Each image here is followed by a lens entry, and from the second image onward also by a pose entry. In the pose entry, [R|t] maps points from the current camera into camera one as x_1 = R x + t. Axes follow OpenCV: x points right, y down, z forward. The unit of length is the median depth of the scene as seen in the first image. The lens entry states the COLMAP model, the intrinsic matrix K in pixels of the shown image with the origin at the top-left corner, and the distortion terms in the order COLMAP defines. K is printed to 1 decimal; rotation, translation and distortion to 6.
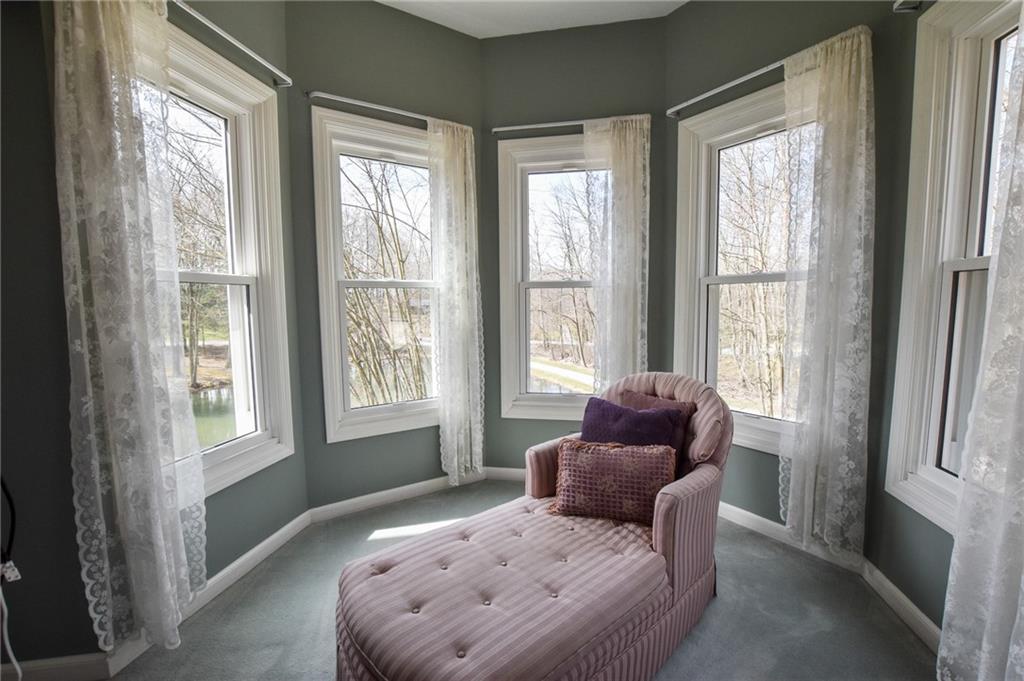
lens RADIAL K [[458.9, 0, 512.0], [0, 458.9, 340.5], [0, 0, 1]] dist [-0.003118, -0.000388]
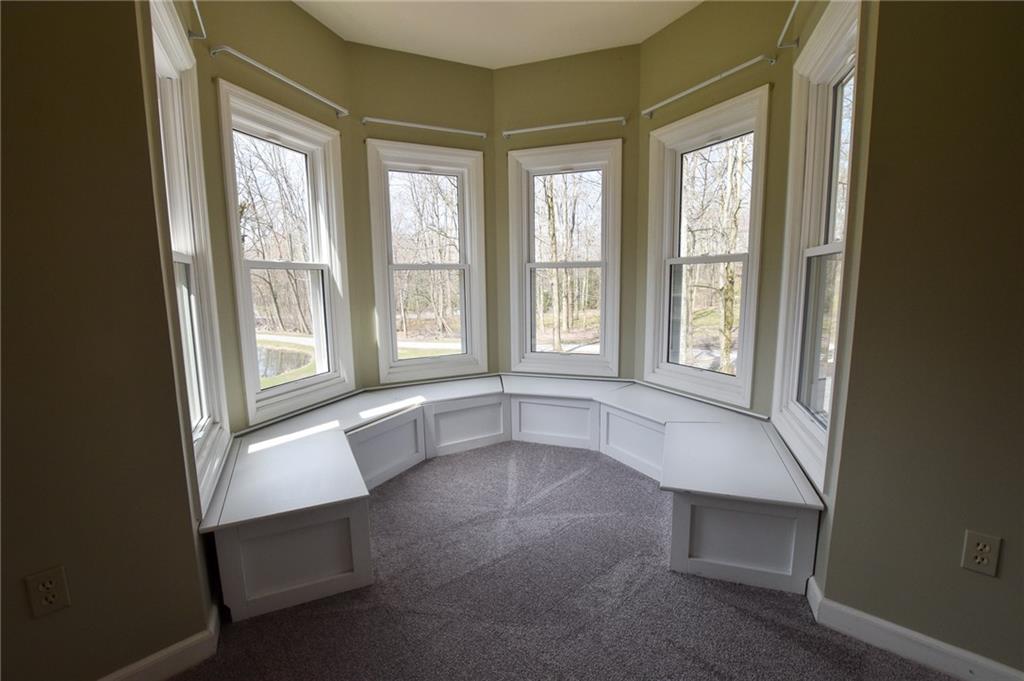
lens RADIAL K [[458.9, 0, 512.0], [0, 458.9, 340.5], [0, 0, 1]] dist [-0.003118, -0.000388]
pose [[0.993571, 0.006309, -0.113033, 0.157179], [-0.001371, 0.999044, 0.043705, 0.031615], [0.113200, -0.043269, 0.992630, -0.324019]]
